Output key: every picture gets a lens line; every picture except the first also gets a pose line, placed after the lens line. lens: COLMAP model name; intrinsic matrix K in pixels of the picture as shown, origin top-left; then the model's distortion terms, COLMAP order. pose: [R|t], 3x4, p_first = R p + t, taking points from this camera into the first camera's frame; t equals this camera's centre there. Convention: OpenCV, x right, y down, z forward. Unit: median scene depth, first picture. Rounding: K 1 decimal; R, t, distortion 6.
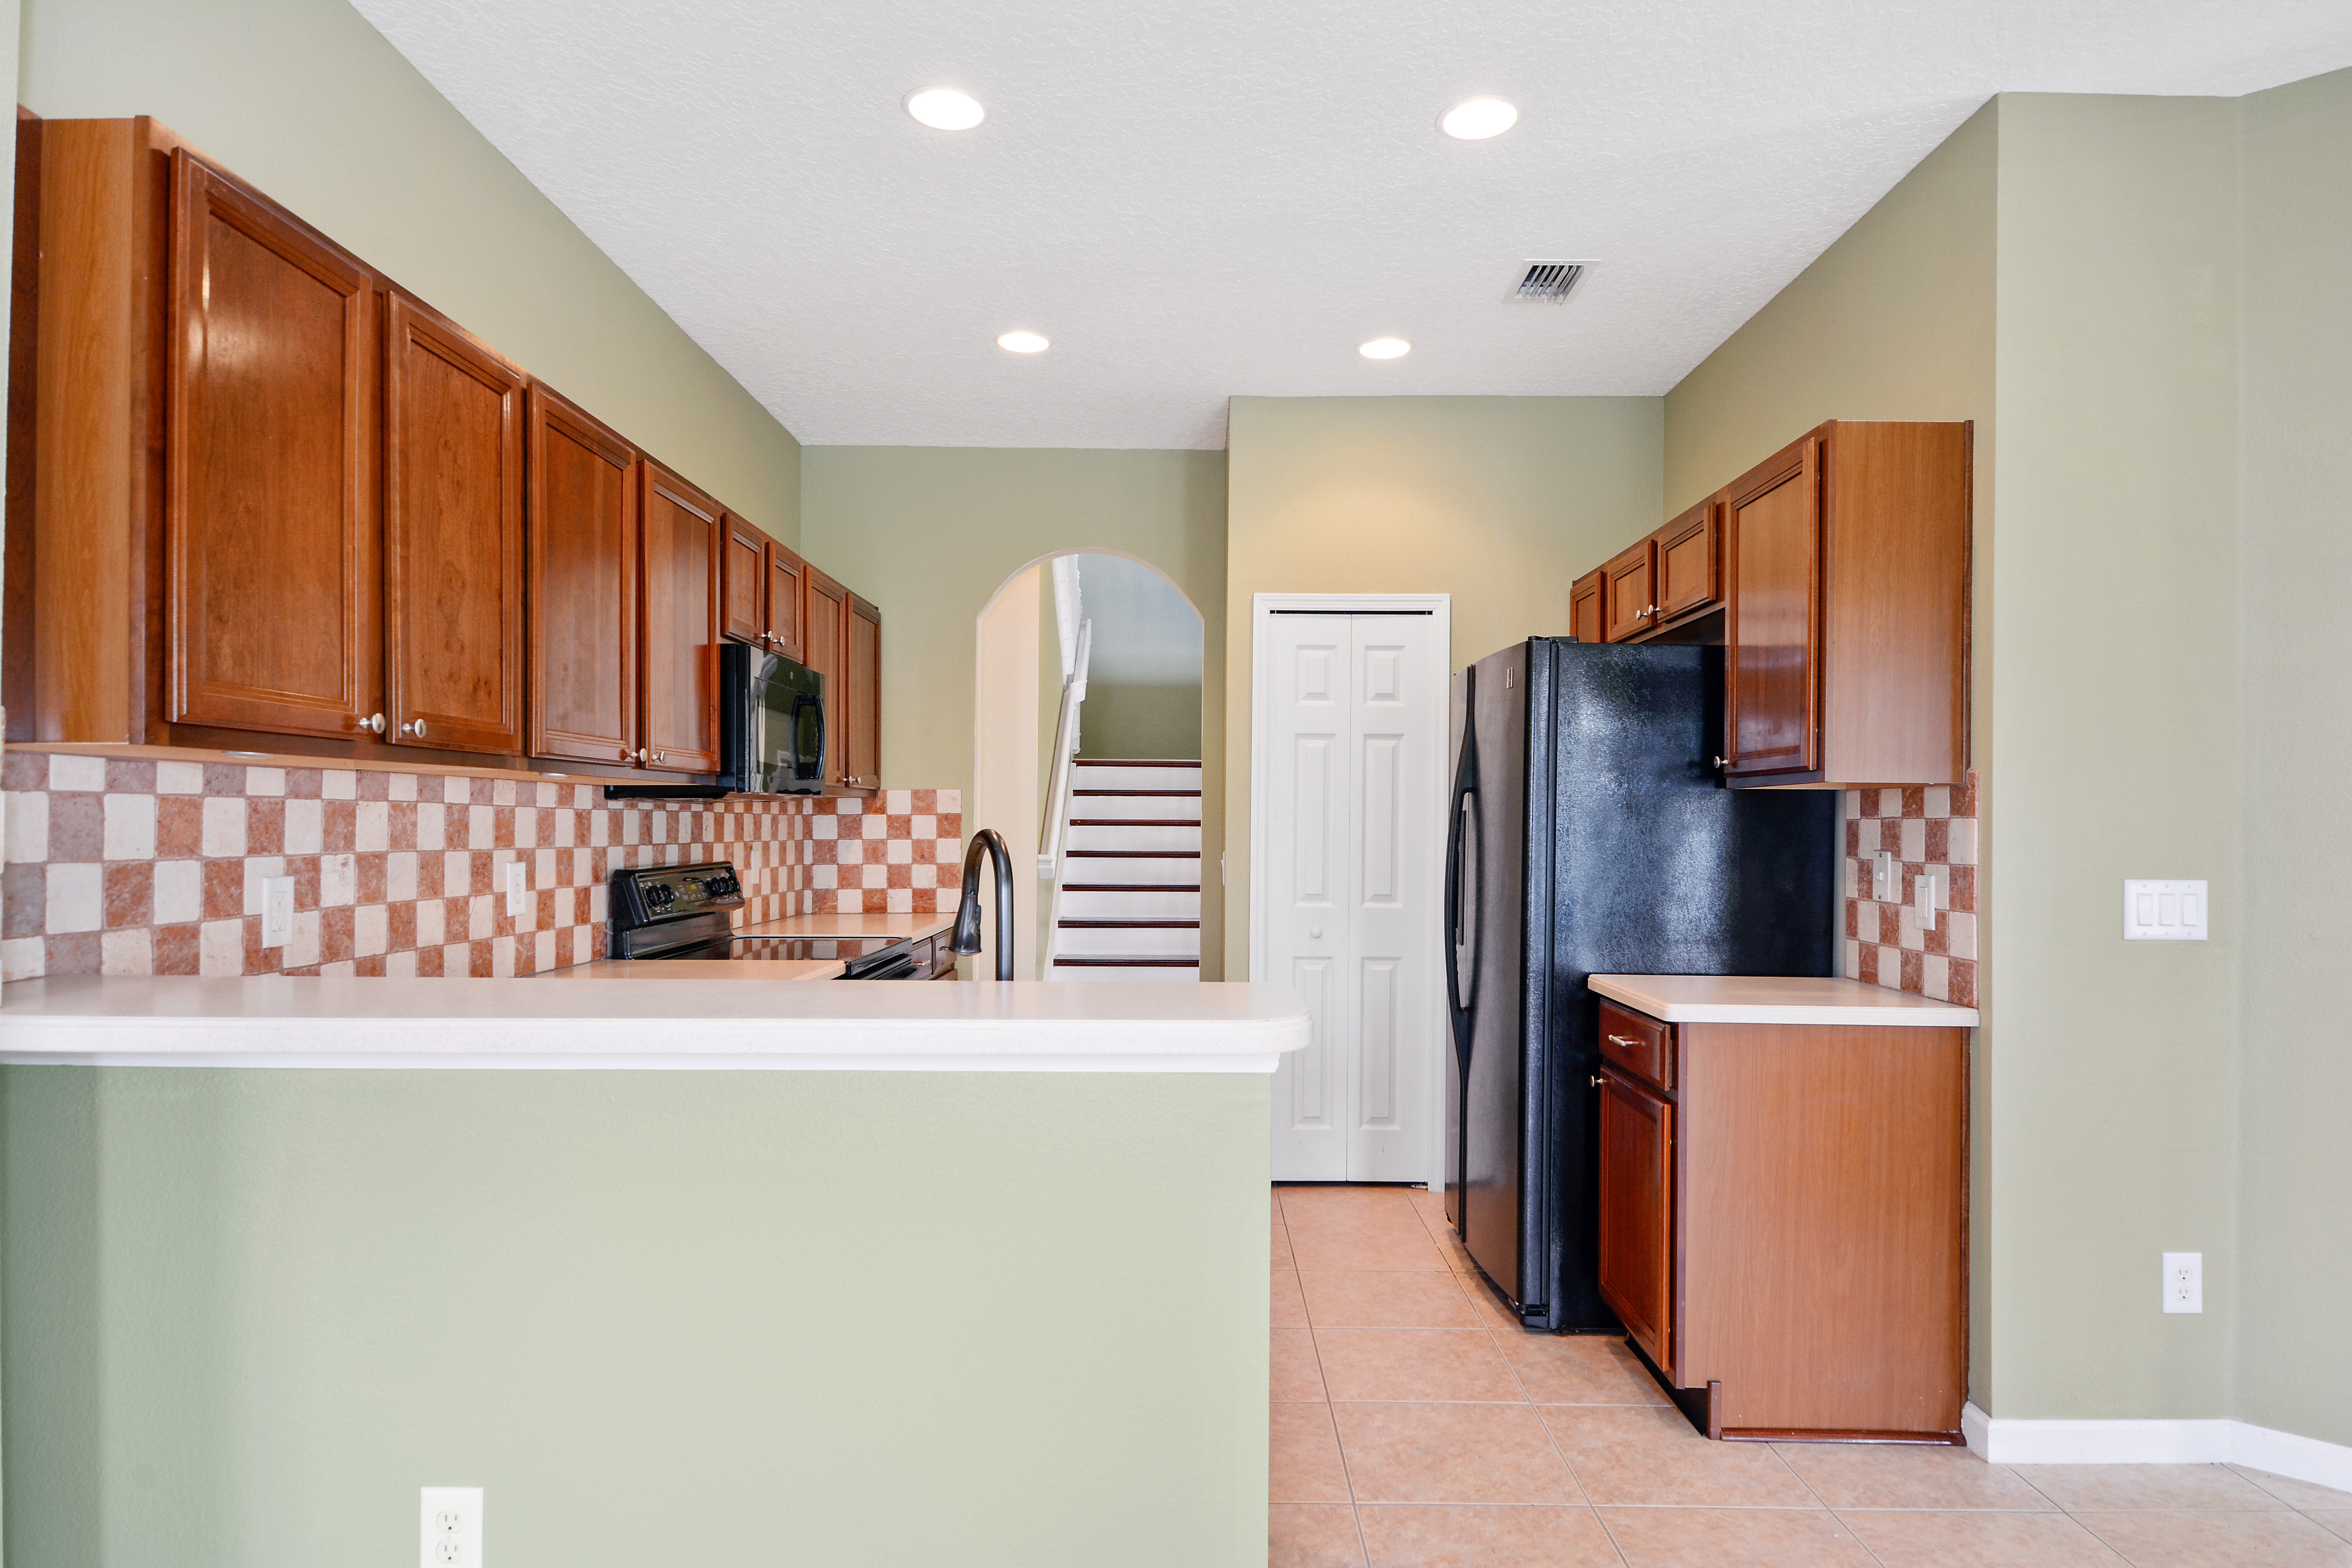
lens RADIAL K [[1379.9, 0, 1184.9], [0, 1379.9, 814.5], [0, 0, 1]] dist [-0.001505, -0.000457]
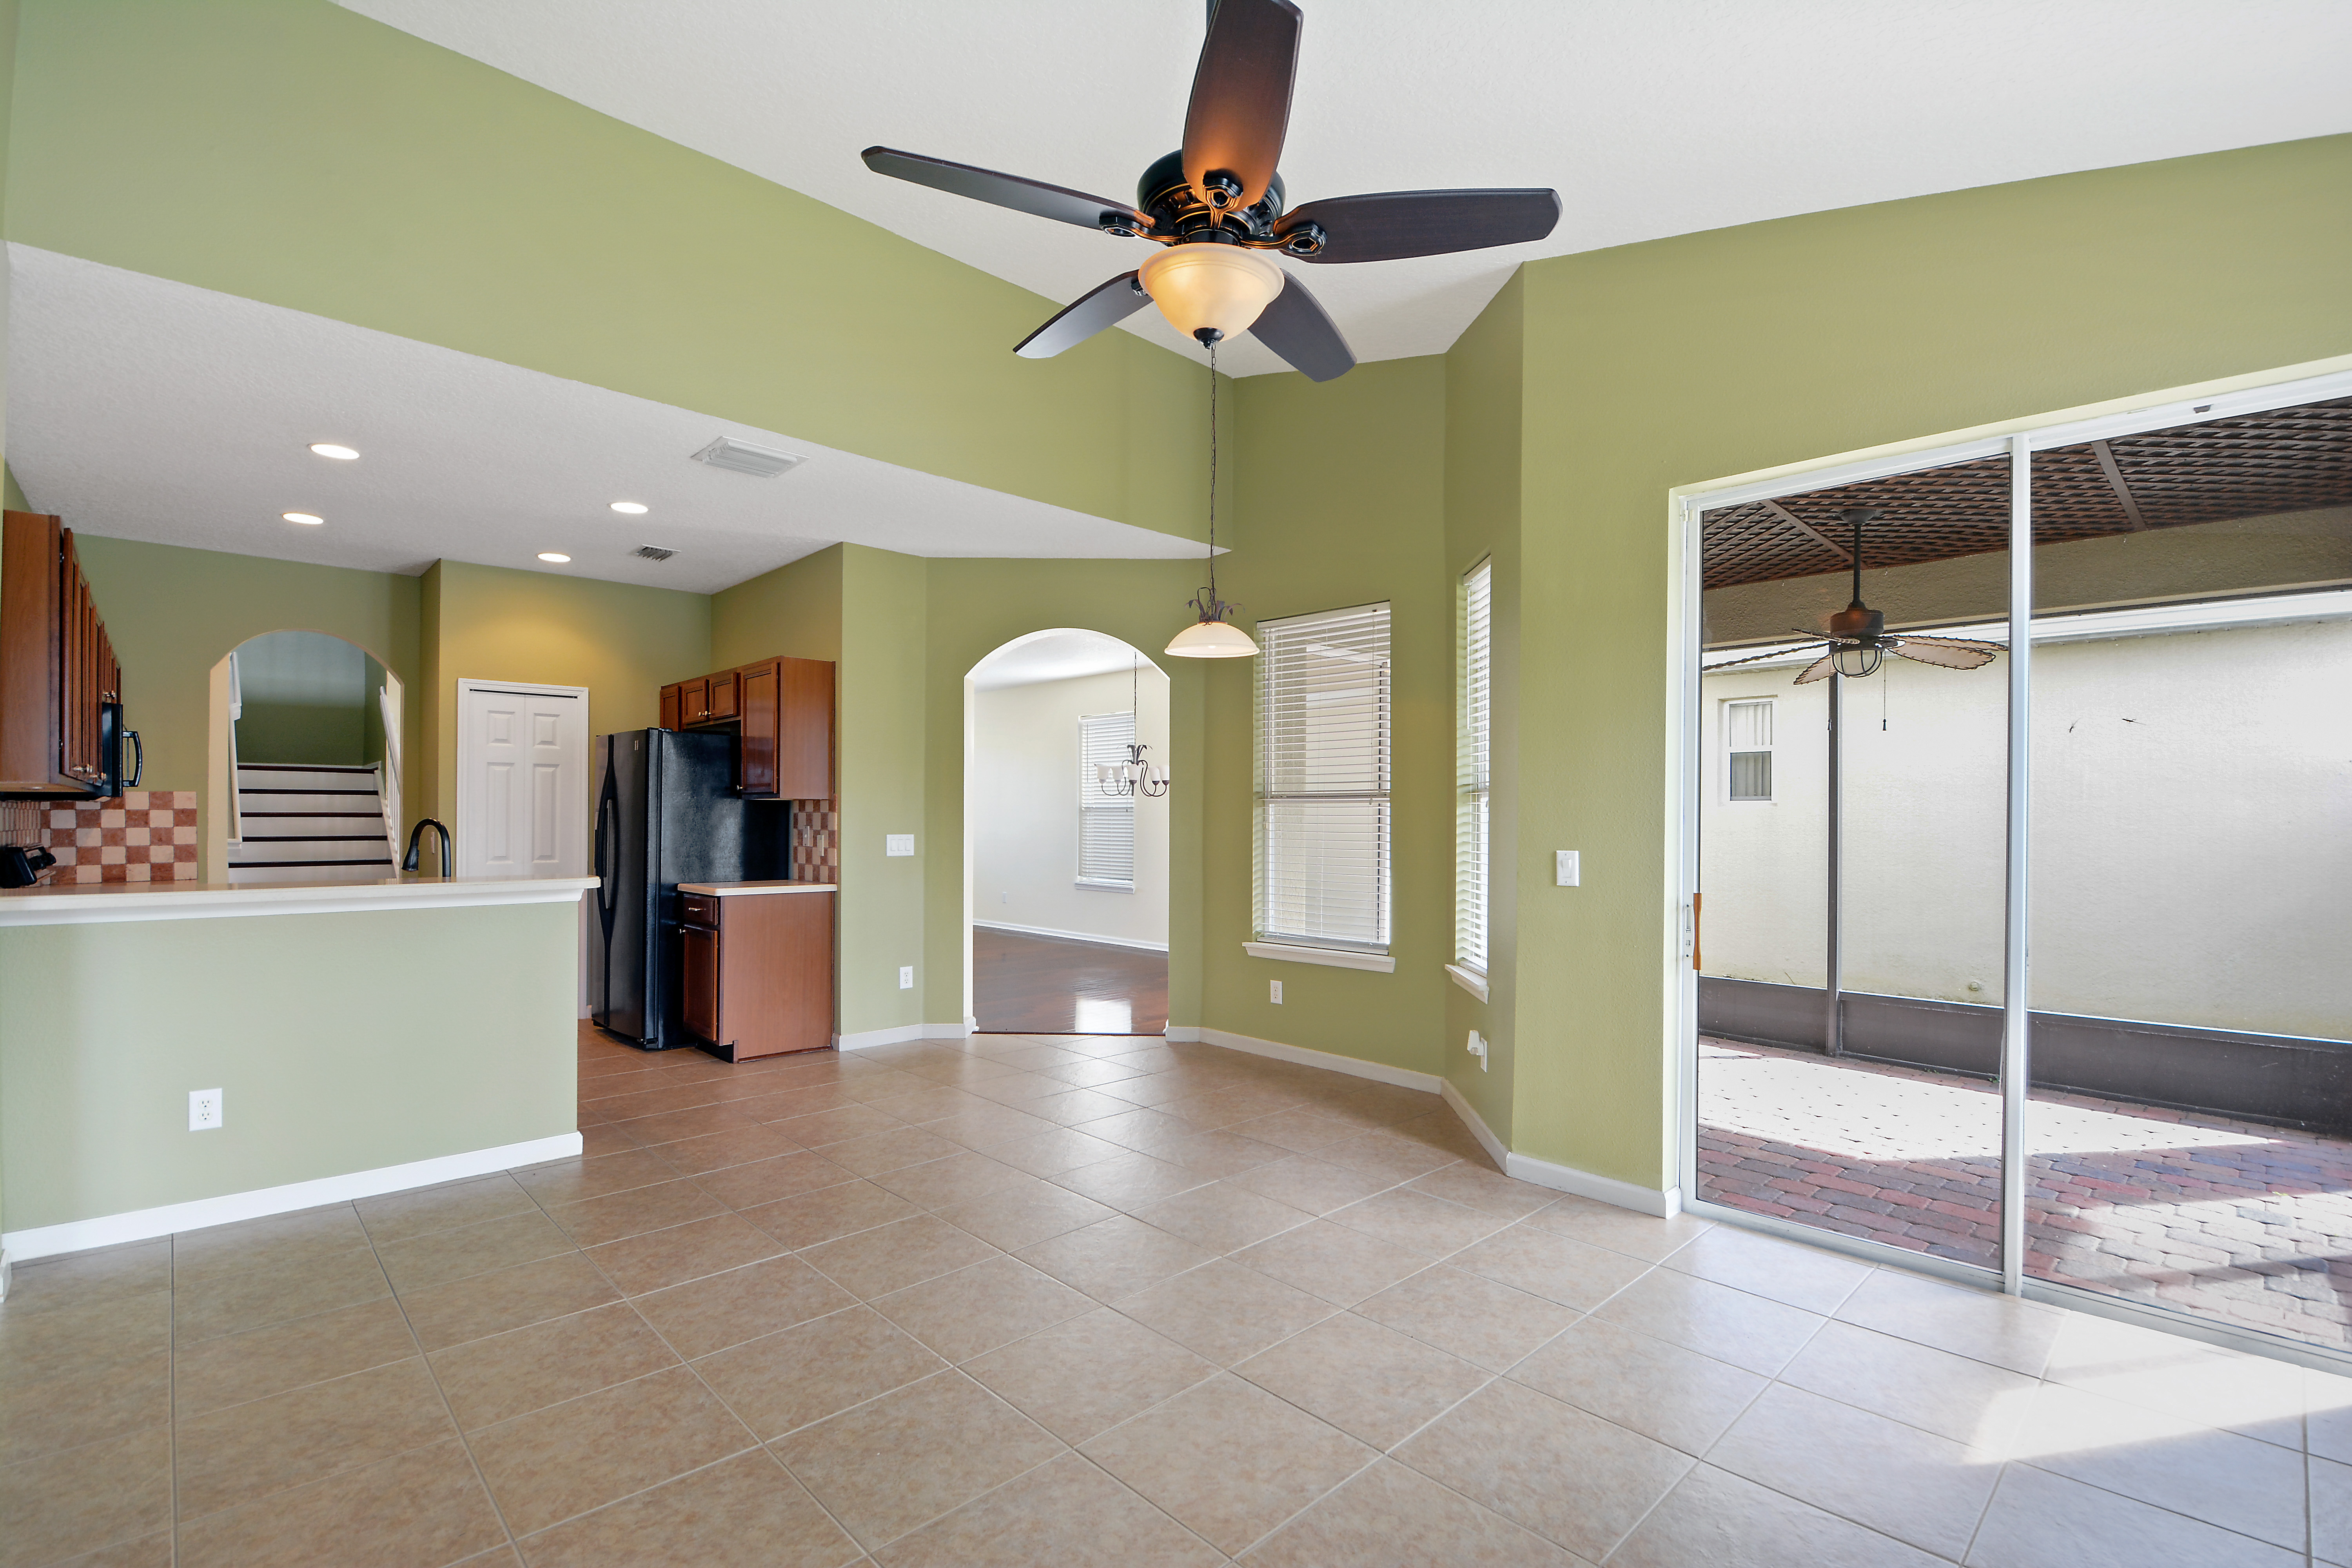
lens RADIAL K [[1043.4, 0, 1176.9], [0, 1043.4, 816.9], [0, 0, 1]] dist [0.033342, -0.033008]
pose [[0.727324, -0.005124, 0.686275, -0.260599], [-0.001974, 0.999952, 0.009559, -0.007271], [-0.686292, -0.008307, 0.727279, -0.718266]]
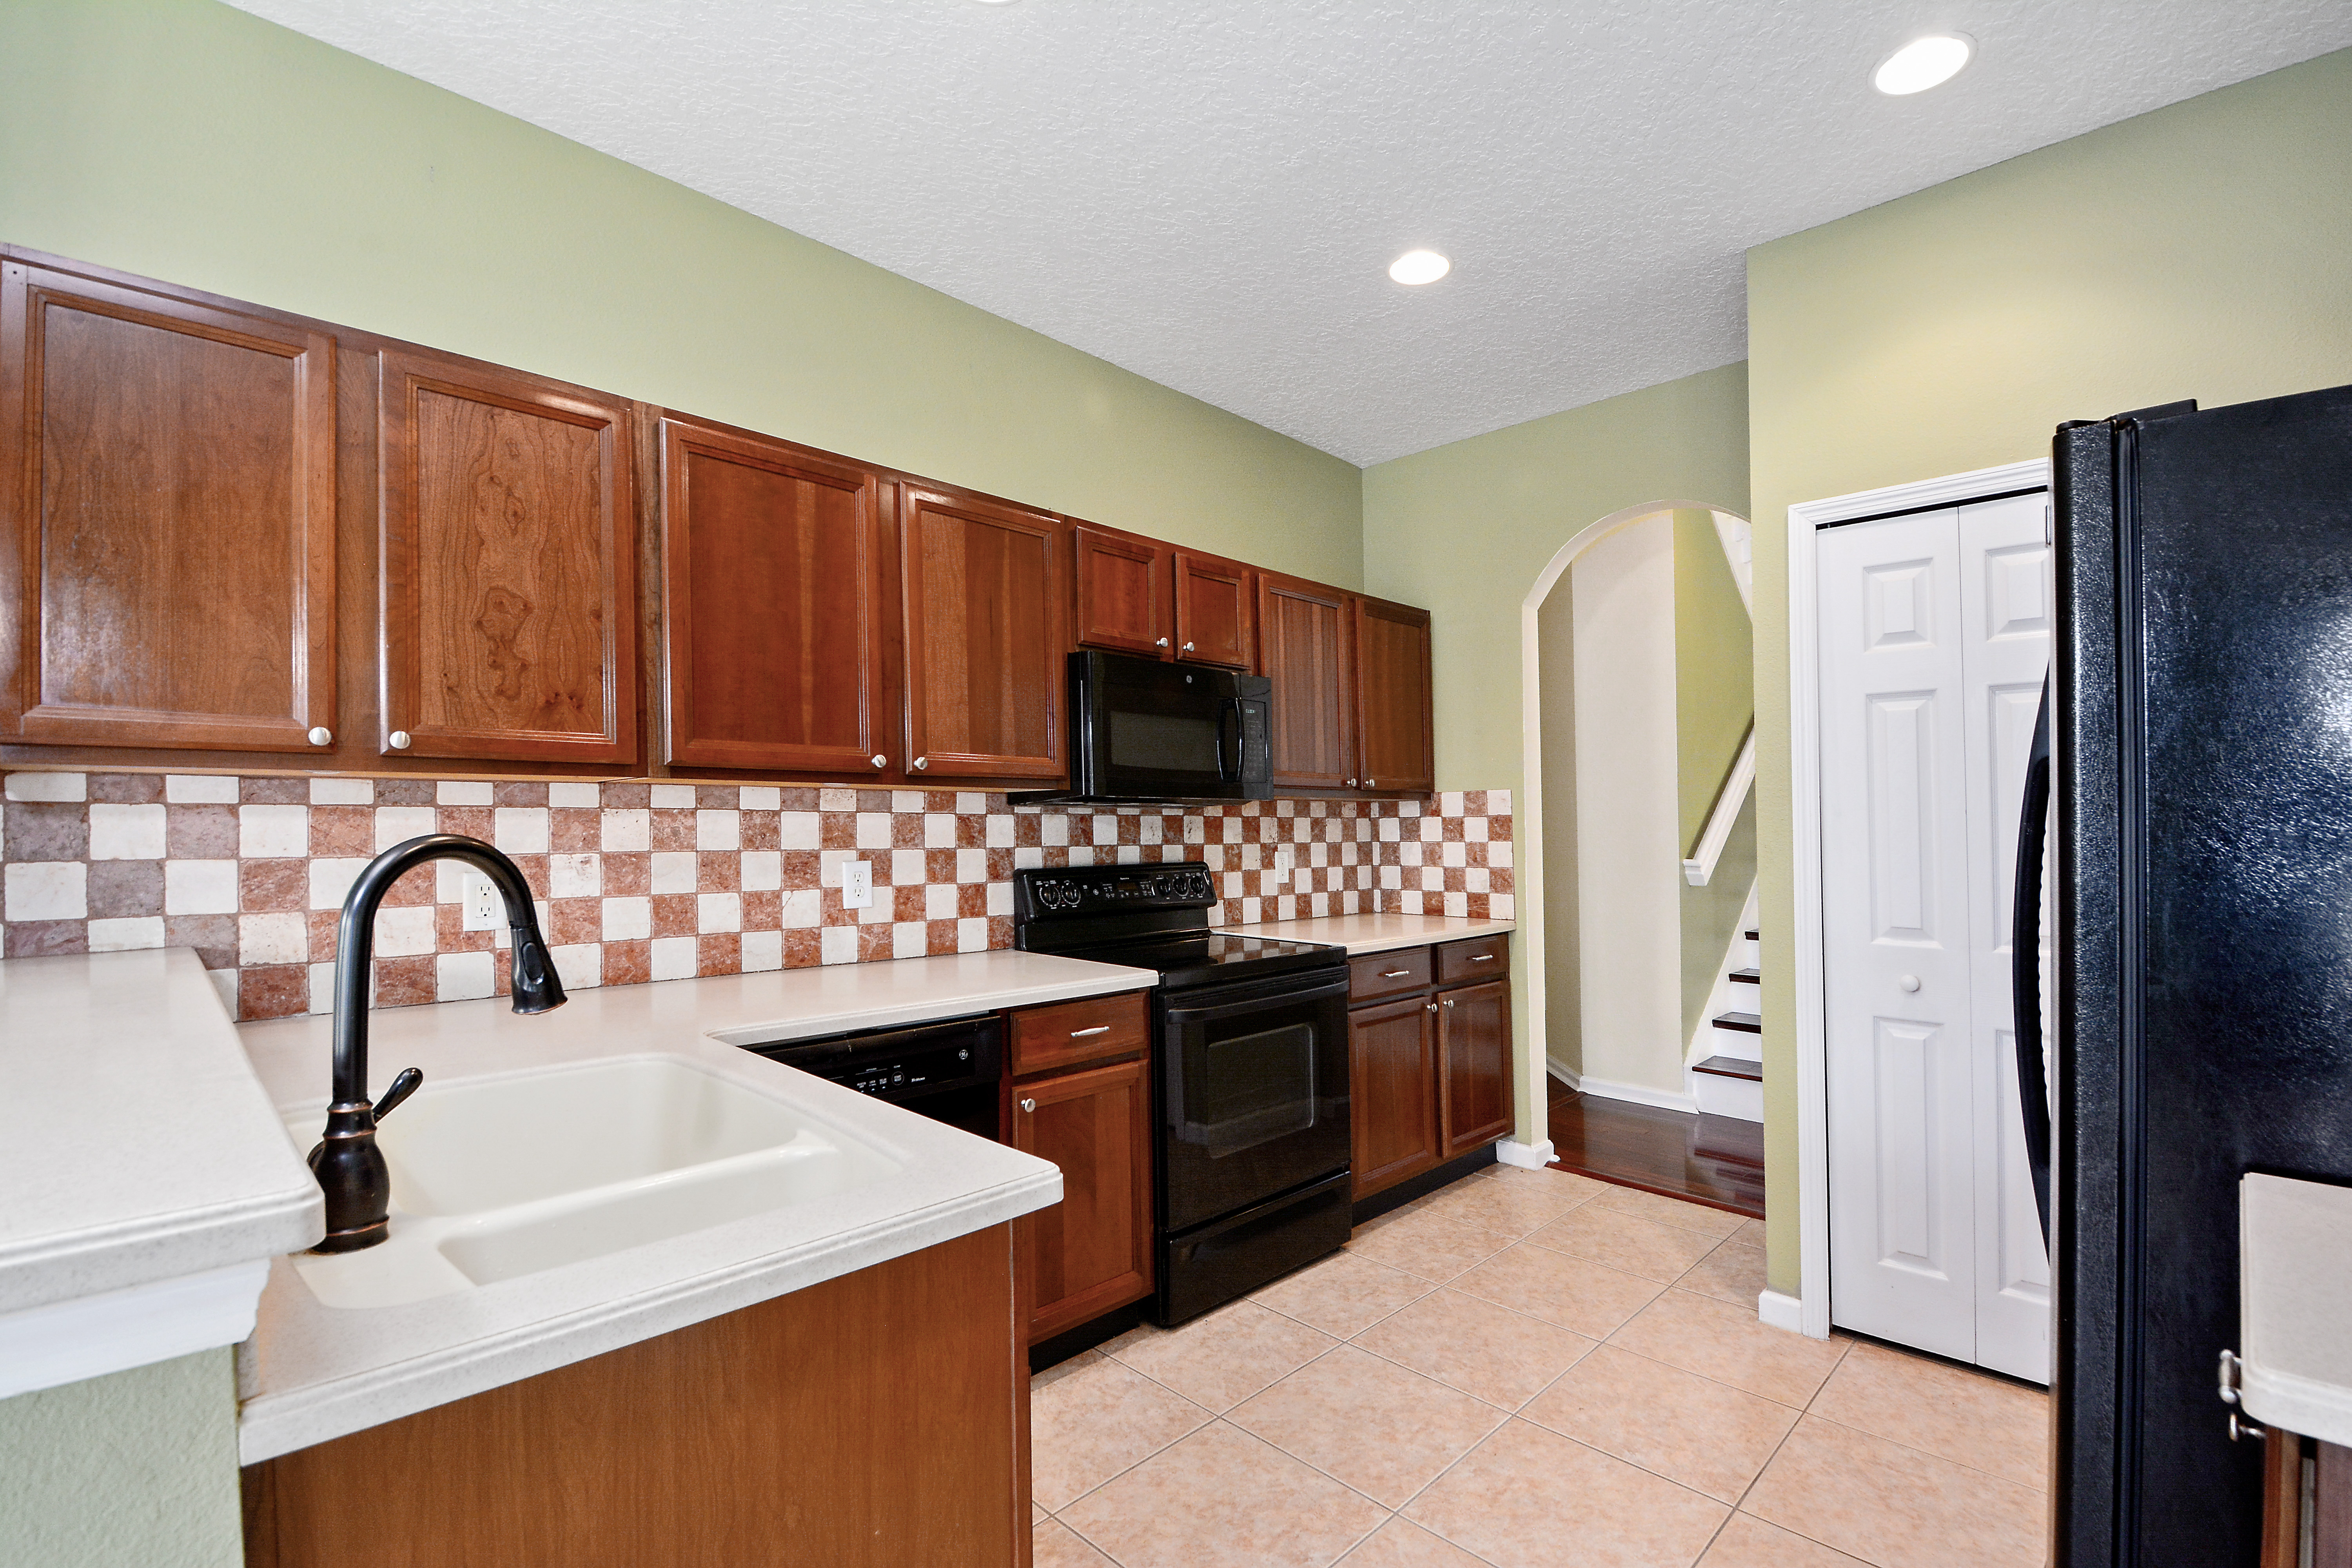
lens RADIAL K [[1043.4, 0, 1176.9], [0, 1043.4, 816.9], [0, 0, 1]] dist [0.033342, -0.033008]
pose [[0.708927, -0.008838, -0.705226, 0.280167], [0.007262, 0.999960, -0.005231, 0.003967], [0.705244, -0.001413, 0.708963, 0.513158]]
